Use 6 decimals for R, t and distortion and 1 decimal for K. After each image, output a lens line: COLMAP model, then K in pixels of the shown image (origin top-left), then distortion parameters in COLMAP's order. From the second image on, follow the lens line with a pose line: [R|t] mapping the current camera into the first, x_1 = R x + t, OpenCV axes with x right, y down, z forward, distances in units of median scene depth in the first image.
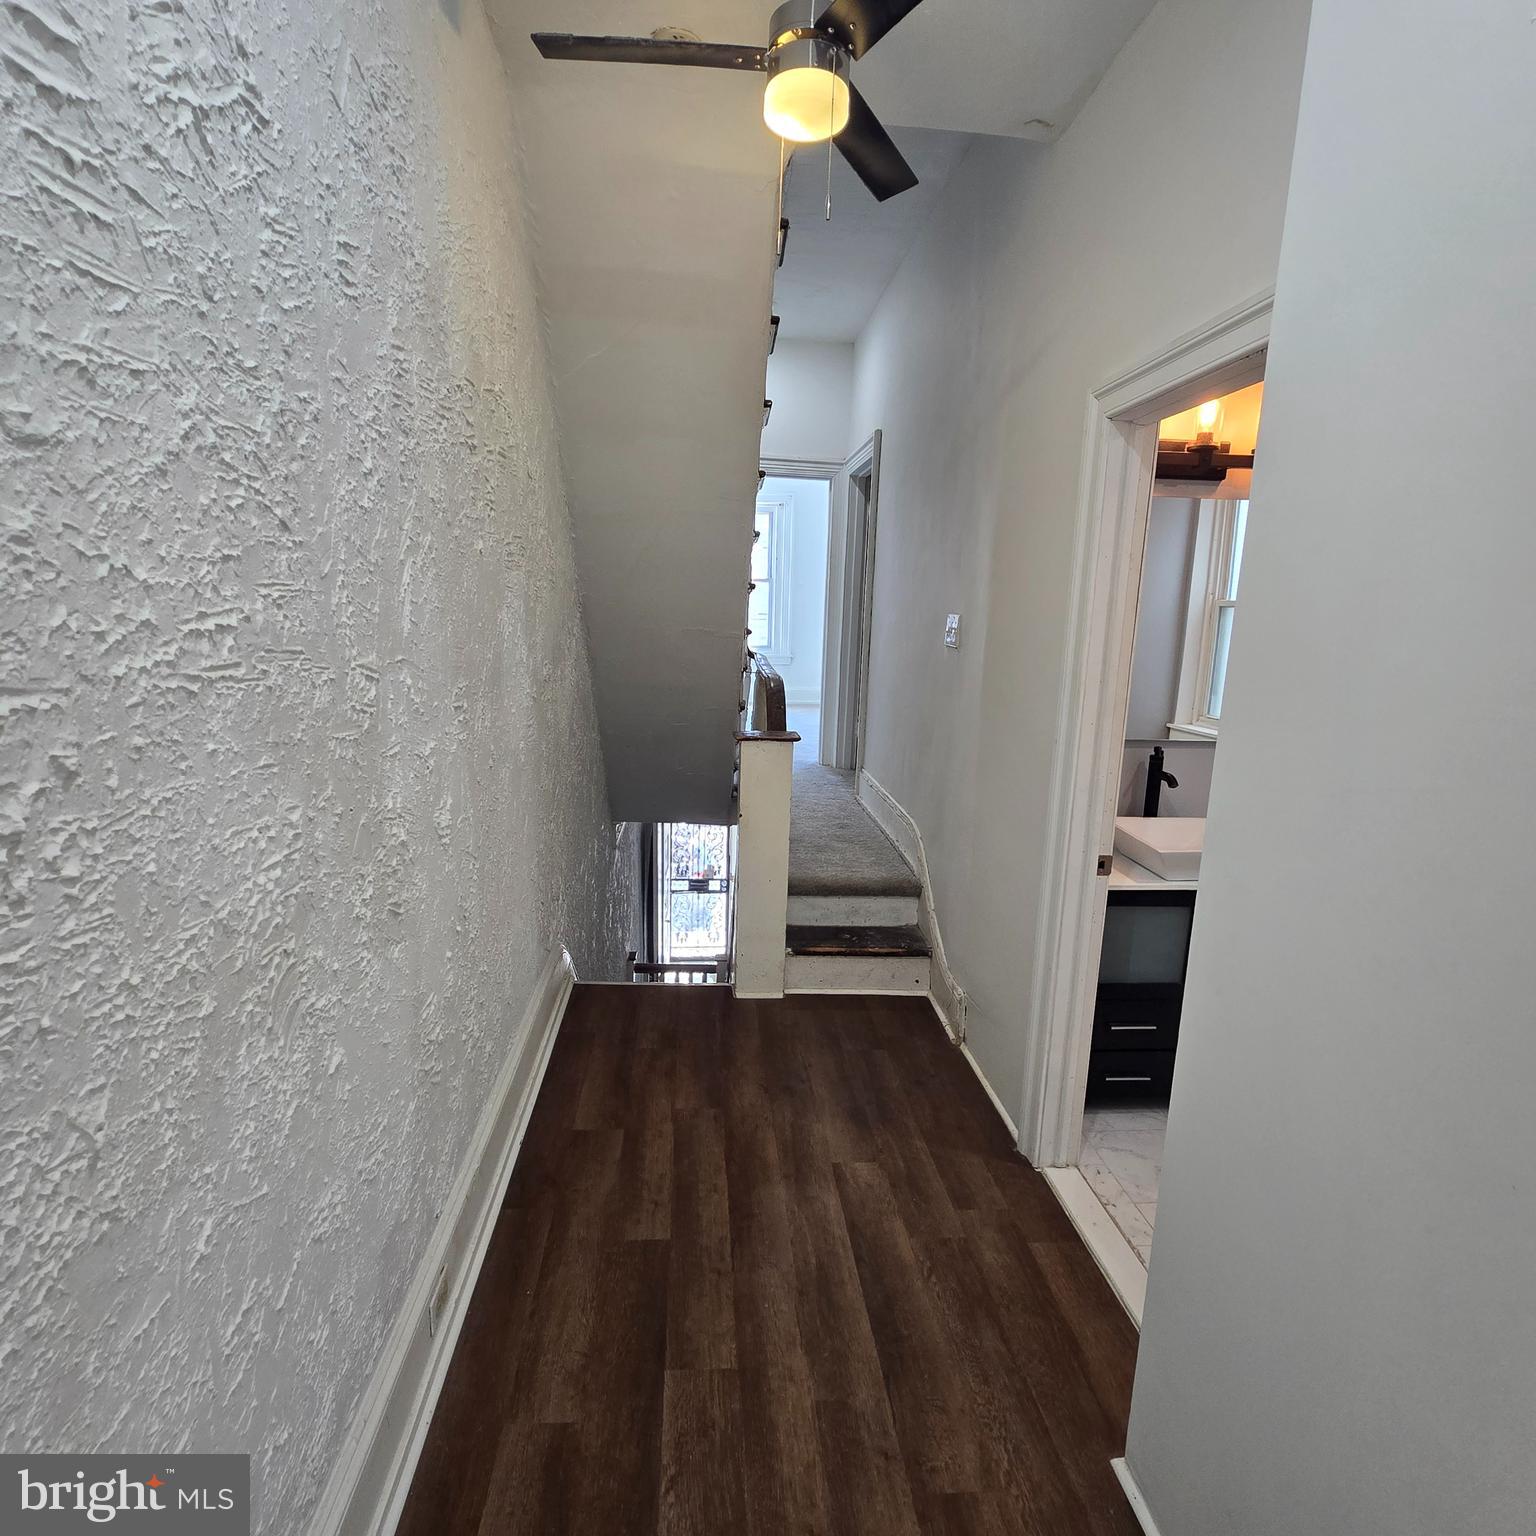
lens RADIAL K [[839.5, 0, 767.3], [0, 839.5, 764.7], [0, 0, 1]] dist [0.002217, 0.000107]
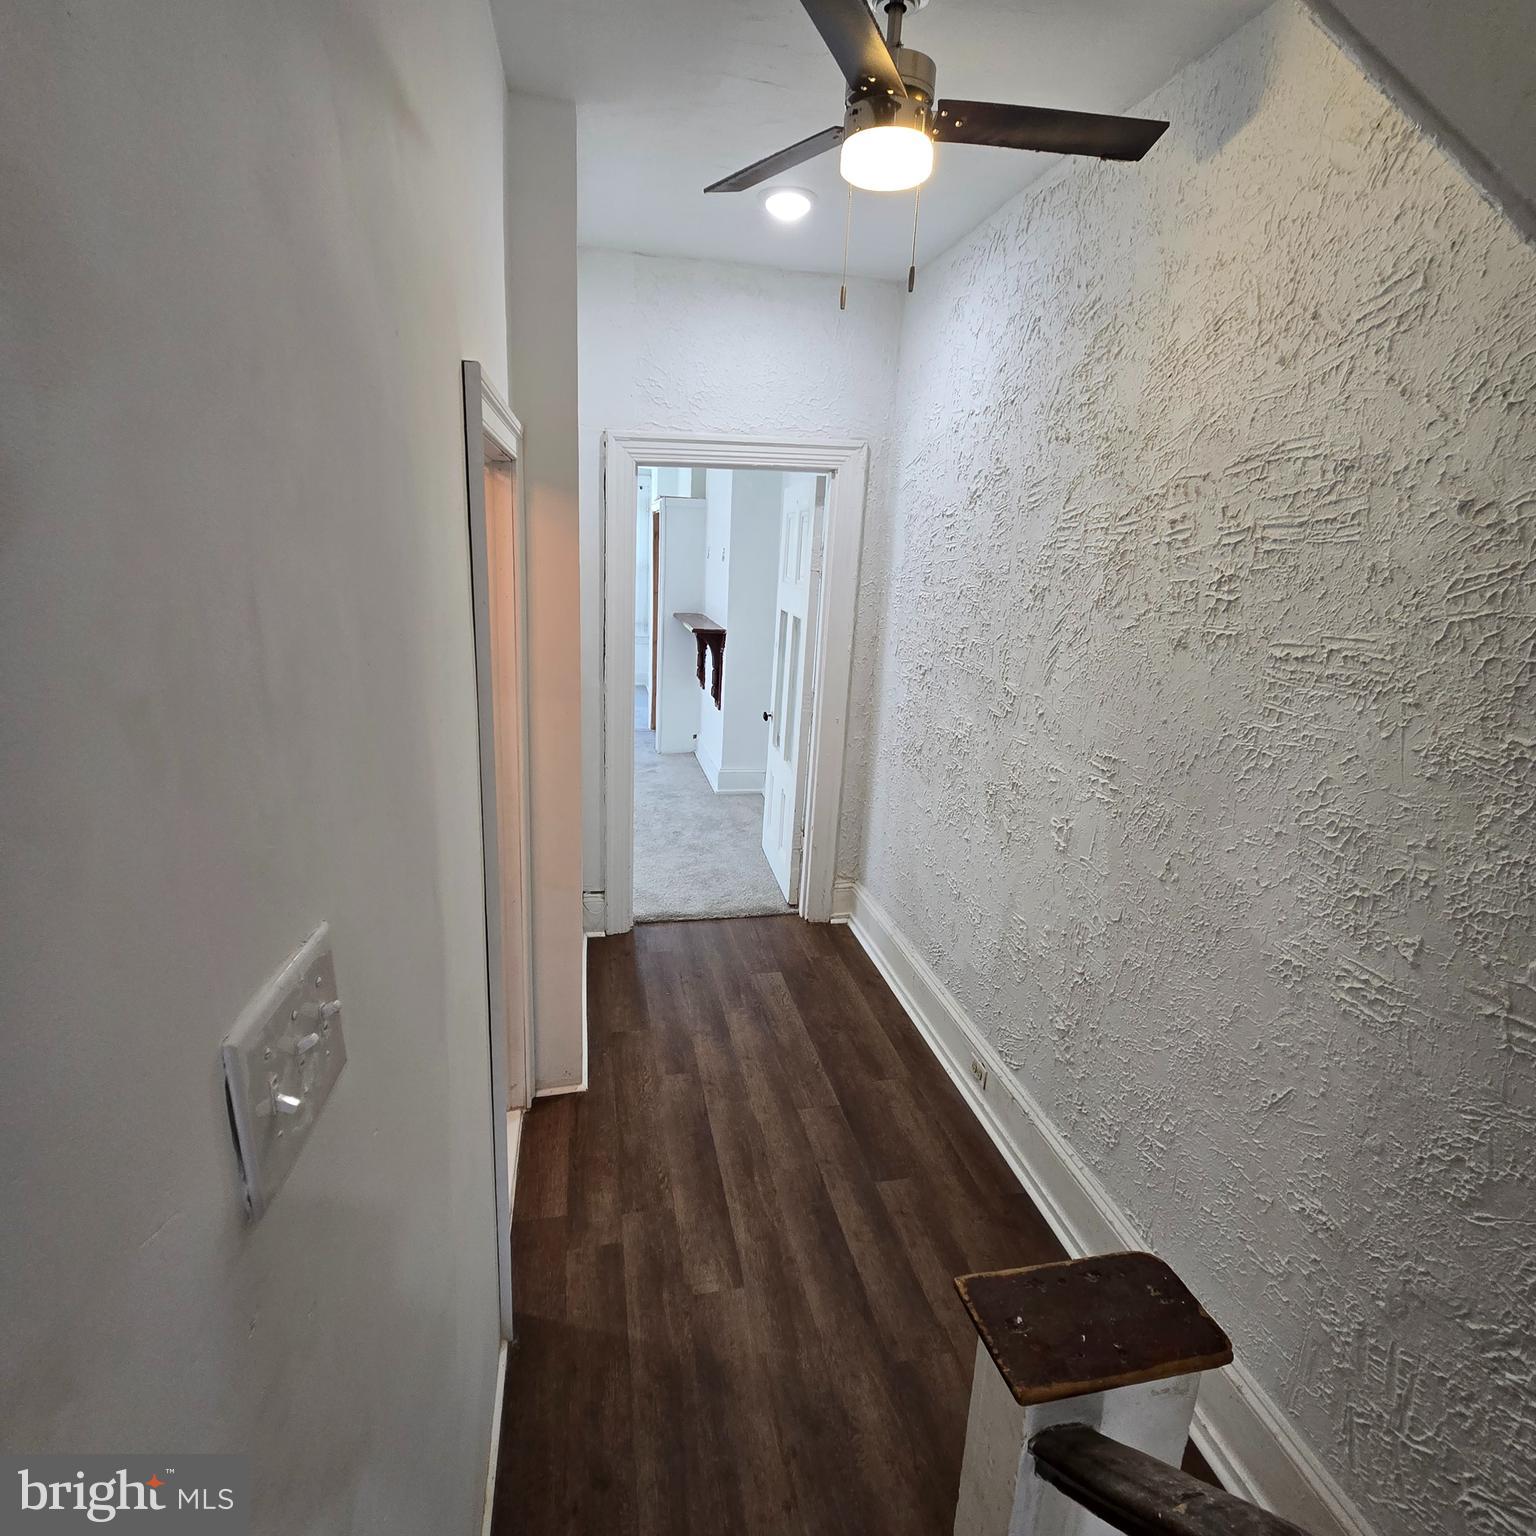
lens RADIAL K [[839.5, 0, 768.5], [0, 839.5, 771.7], [0, 0, 1]] dist [0.002217, 0.000107]
pose [[-0.989432, -0.041887, -0.138817, 0.227587], [-0.098155, 0.898146, 0.428602, -0.469020], [0.106726, 0.437698, -0.892765, 1.792803]]
